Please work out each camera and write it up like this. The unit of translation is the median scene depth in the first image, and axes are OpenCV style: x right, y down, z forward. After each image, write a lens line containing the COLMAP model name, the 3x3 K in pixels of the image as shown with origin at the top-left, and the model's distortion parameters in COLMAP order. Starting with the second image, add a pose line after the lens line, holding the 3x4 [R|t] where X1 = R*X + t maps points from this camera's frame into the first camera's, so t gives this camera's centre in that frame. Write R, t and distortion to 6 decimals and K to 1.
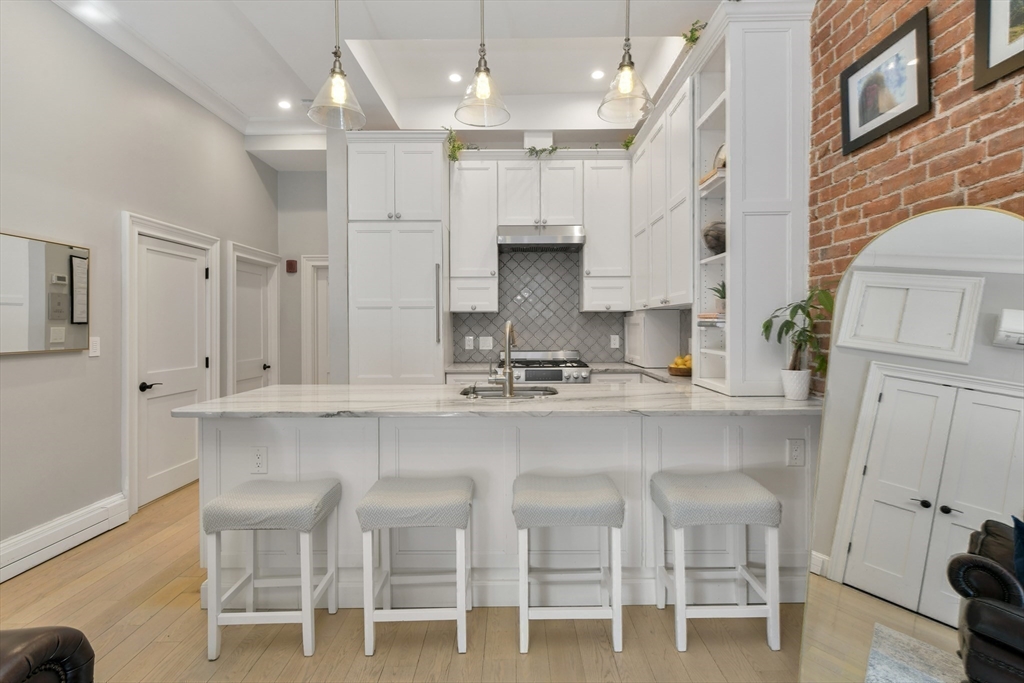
lens RADIAL K [[474.5, 0, 512.5], [0, 474.5, 331.0], [0, 0, 1]] dist [-0.003511, -0.000101]
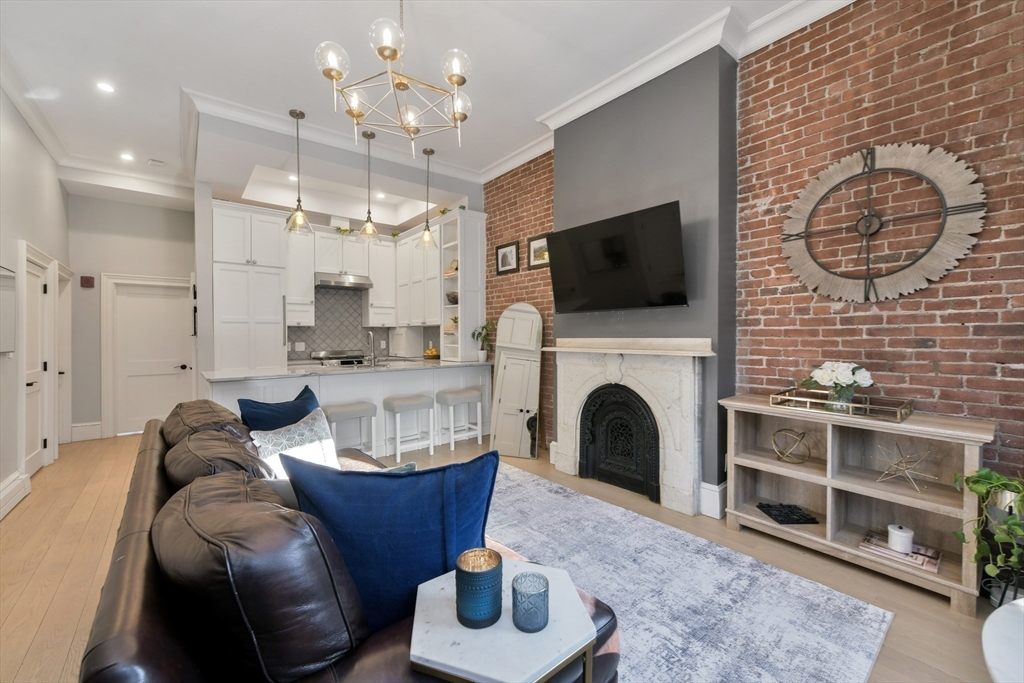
lens RADIAL K [[412.3, 0, 516.2], [0, 412.3, 336.7], [0, 0, 1]] dist [0.001569, 0.000313]
pose [[0.766343, -0.000711, 0.642432, -0.738321], [0.010133, 0.999888, -0.010982, 0.030626], [-0.642352, 0.014926, 0.766264, -0.893067]]
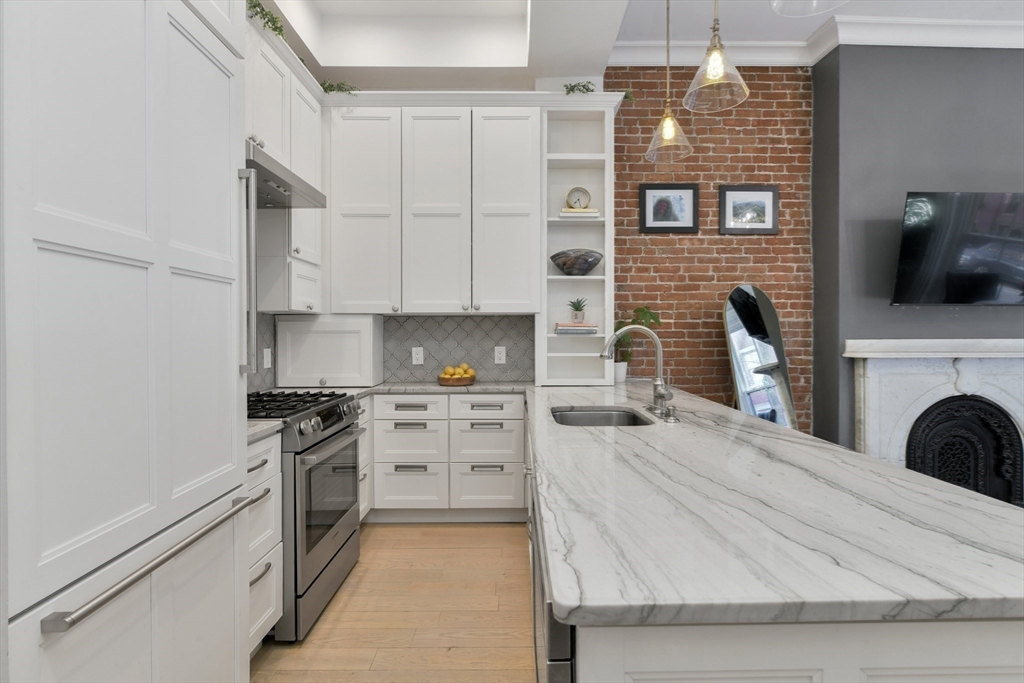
lens RADIAL K [[486.0, 0, 518.5], [0, 486.0, 334.7], [0, 0, 1]] dist [-0.003277, 0.000616]
pose [[-0.016674, 0.003828, 0.999854, -0.915829], [0.015842, 0.999868, -0.003564, -0.005352], [-0.999735, 0.015780, -0.016733, 1.307347]]
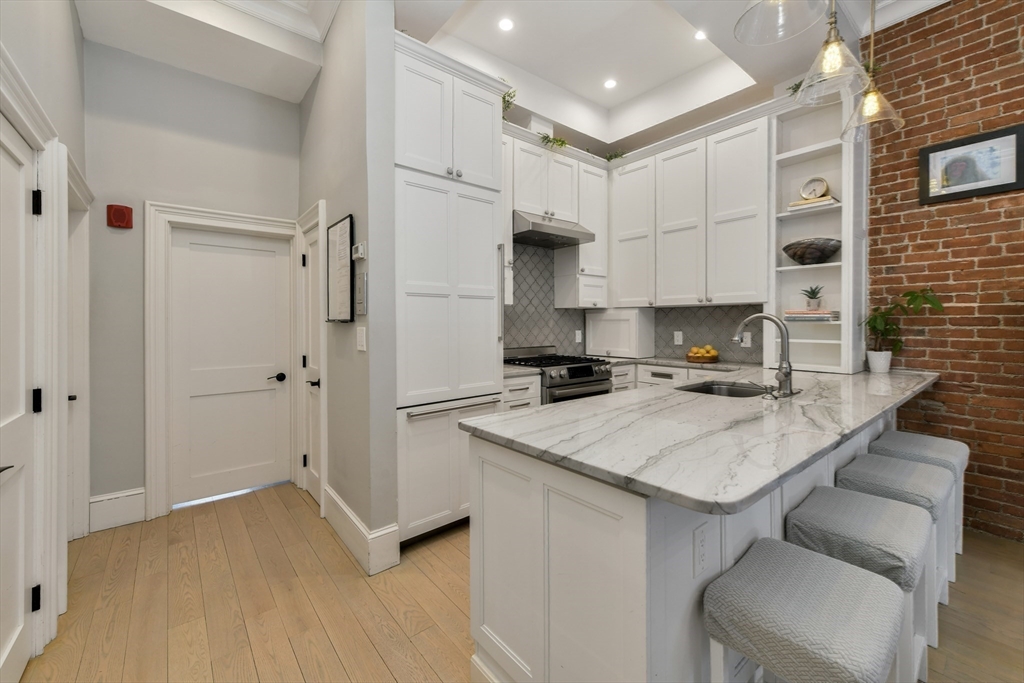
lens RADIAL K [[417.1, 0, 515.4], [0, 417.1, 324.0], [0, 0, 1]] dist [0.002809, 0.000682]
pose [[0.765254, -0.001184, 0.643728, -0.989086], [0.008842, 0.999923, -0.008671, 0.002003], [-0.643668, 0.012327, 0.765206, 0.727623]]
